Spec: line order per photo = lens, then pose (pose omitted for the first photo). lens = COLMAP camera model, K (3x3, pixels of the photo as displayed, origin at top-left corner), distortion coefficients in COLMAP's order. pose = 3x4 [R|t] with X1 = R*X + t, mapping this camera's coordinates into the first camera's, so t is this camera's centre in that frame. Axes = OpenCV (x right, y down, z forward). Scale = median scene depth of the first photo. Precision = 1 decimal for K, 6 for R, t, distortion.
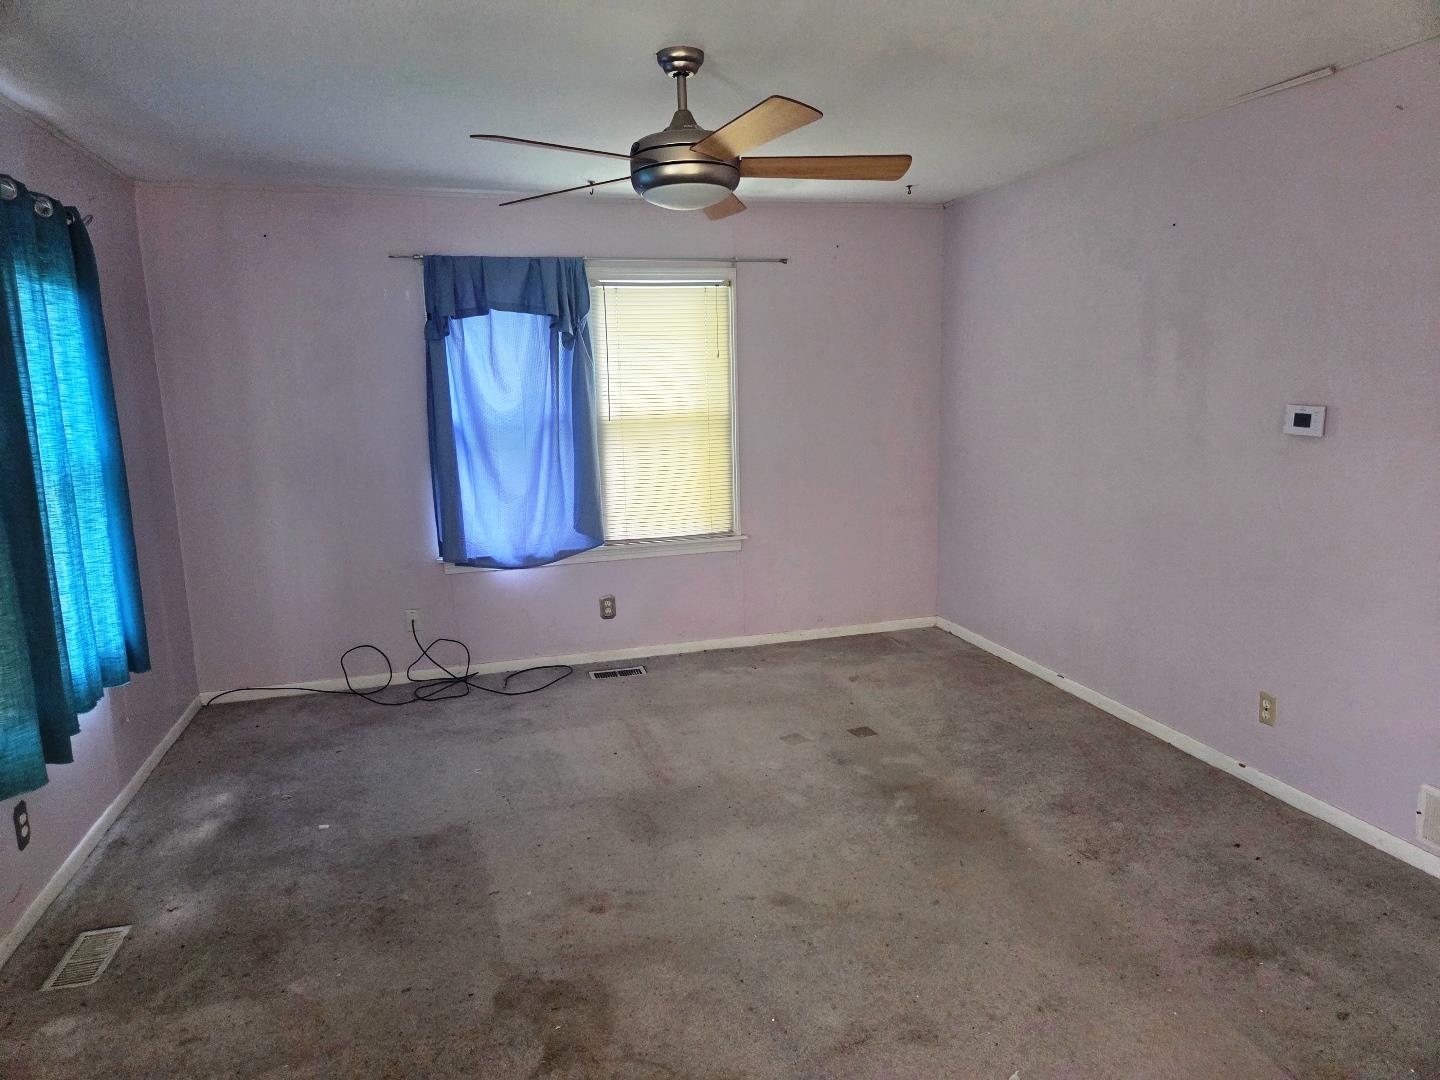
lens RADIAL K [[969.3, 0, 720.0], [0, 969.3, 540.0], [0, 0, 1]] dist [0.072860, -0.066387]
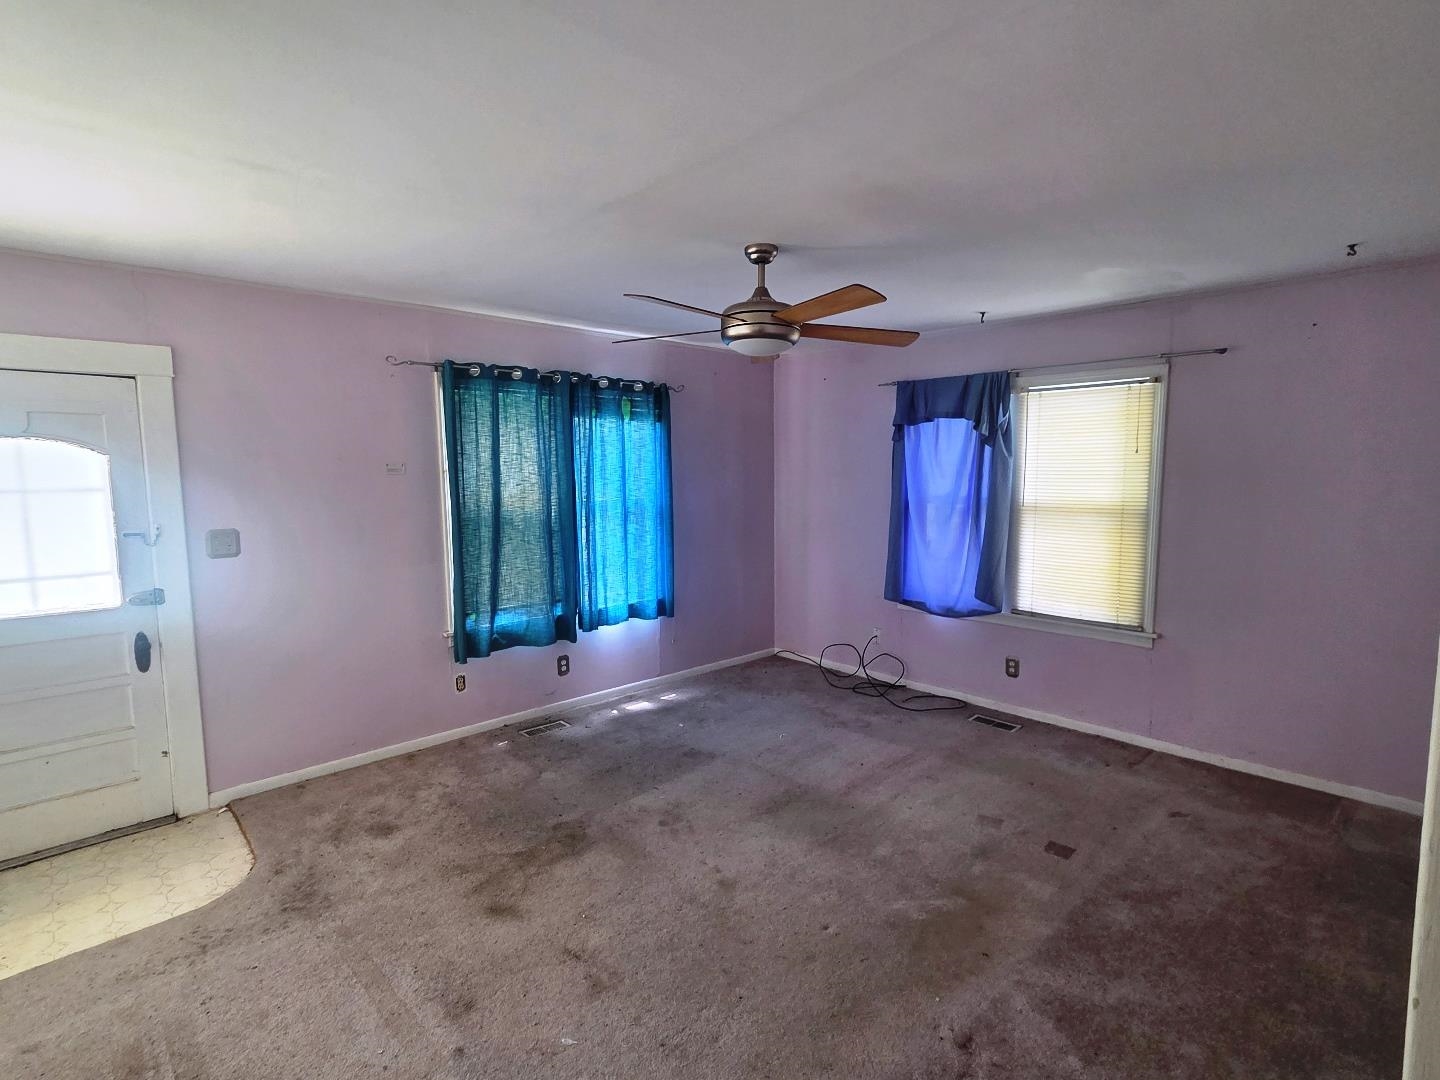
lens RADIAL K [[725.2, 0, 714.2], [0, 725.2, 536.4], [0, 0, 1]] dist [0.001653, -0.000189]
pose [[0.453819, 0.110578, -0.884206, 0.502664], [-0.153386, 0.987154, 0.044727, -0.072831], [0.877793, 0.115327, 0.464950, 0.290749]]
